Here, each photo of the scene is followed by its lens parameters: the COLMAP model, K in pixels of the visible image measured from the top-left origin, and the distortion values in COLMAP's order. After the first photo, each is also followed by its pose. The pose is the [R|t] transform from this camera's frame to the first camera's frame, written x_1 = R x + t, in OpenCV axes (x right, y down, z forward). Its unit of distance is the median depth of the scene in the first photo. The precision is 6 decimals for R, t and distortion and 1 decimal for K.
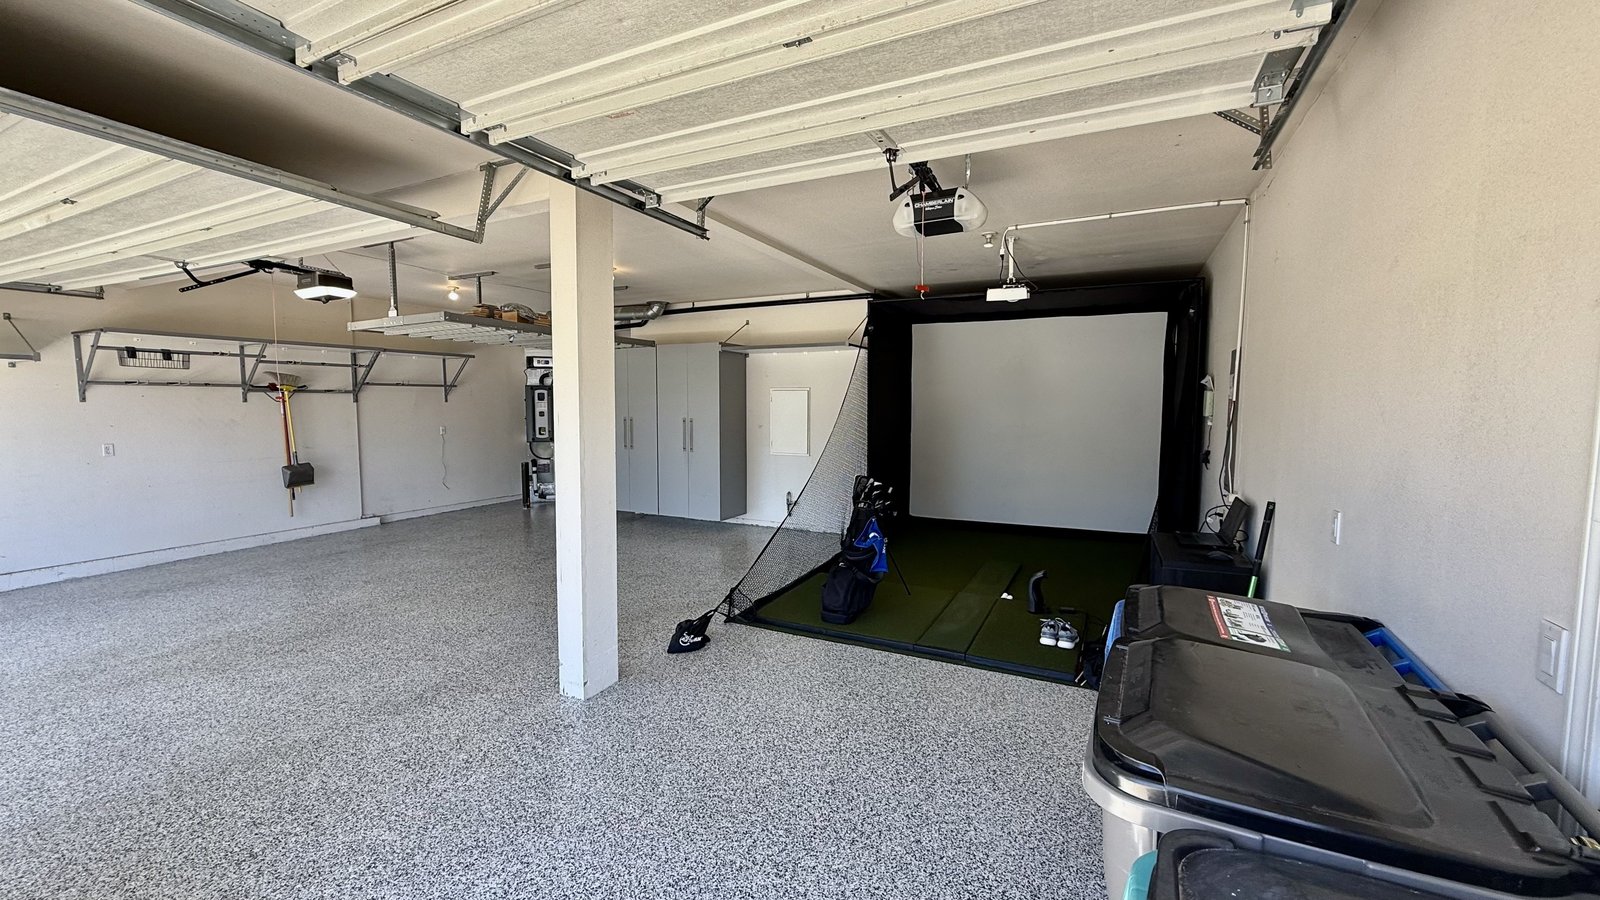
lens RADIAL K [[636.1, 0, 790.9], [0, 636.1, 442.8], [0, 0, 1]] dist [0.000427, -0.000264]
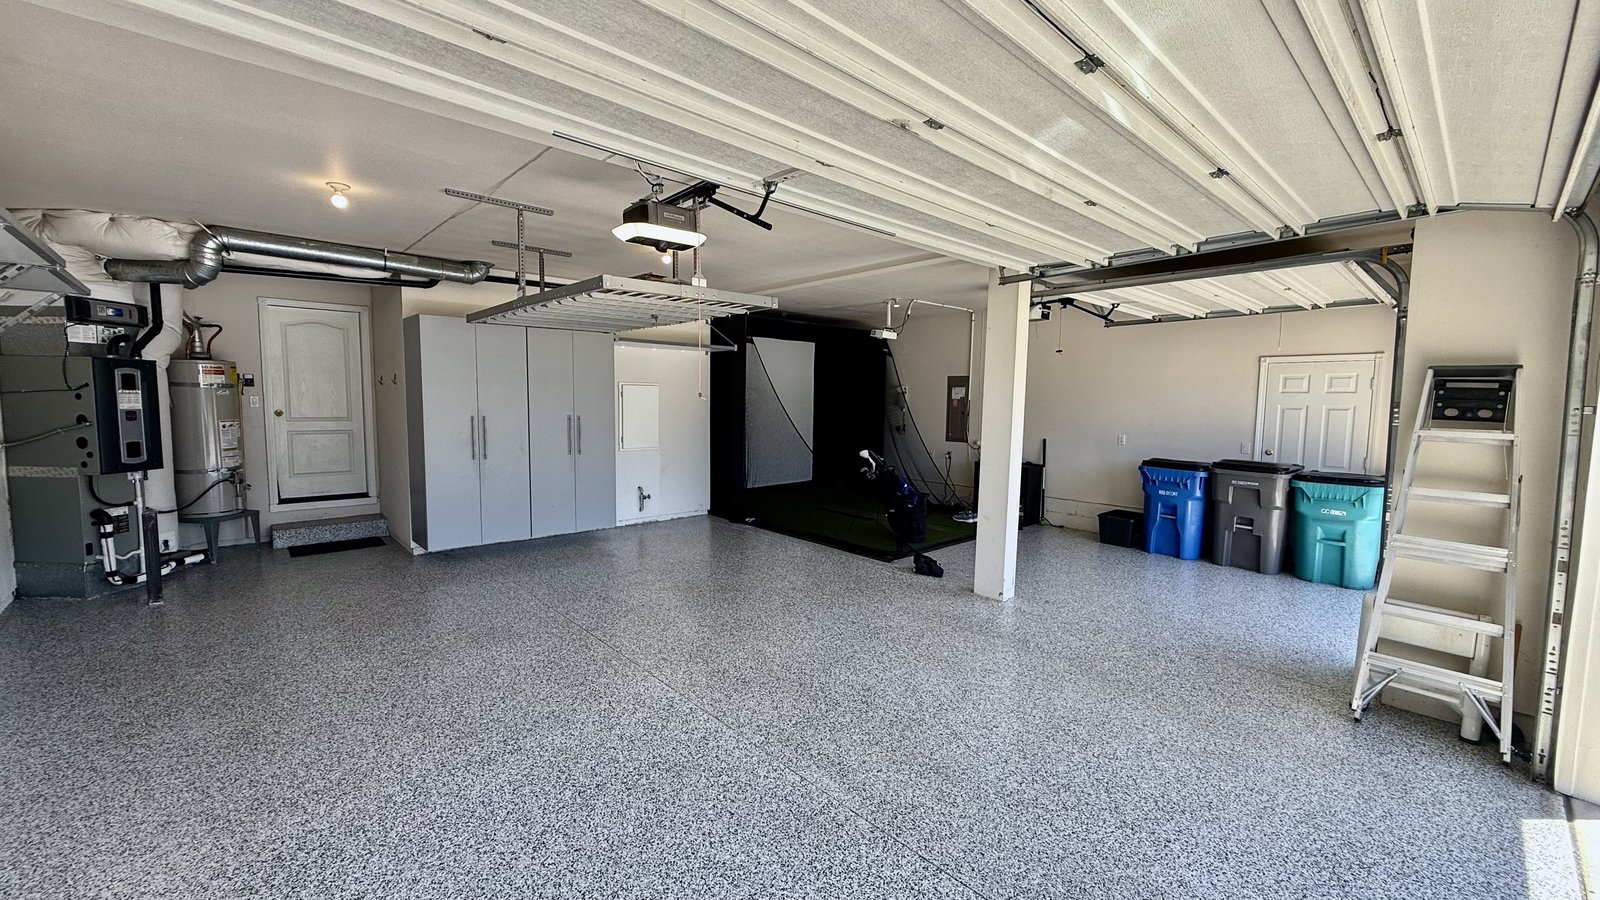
lens RADIAL K [[636.1, 0, 790.9], [0, 636.1, 453.7], [0, 0, 1]] dist [0.000427, -0.000264]
pose [[0.355898, -0.081045, 0.931004, -0.912721], [0.046279, 0.996539, 0.069059, -0.034909], [-0.933378, 0.018508, 0.358417, 0.447225]]
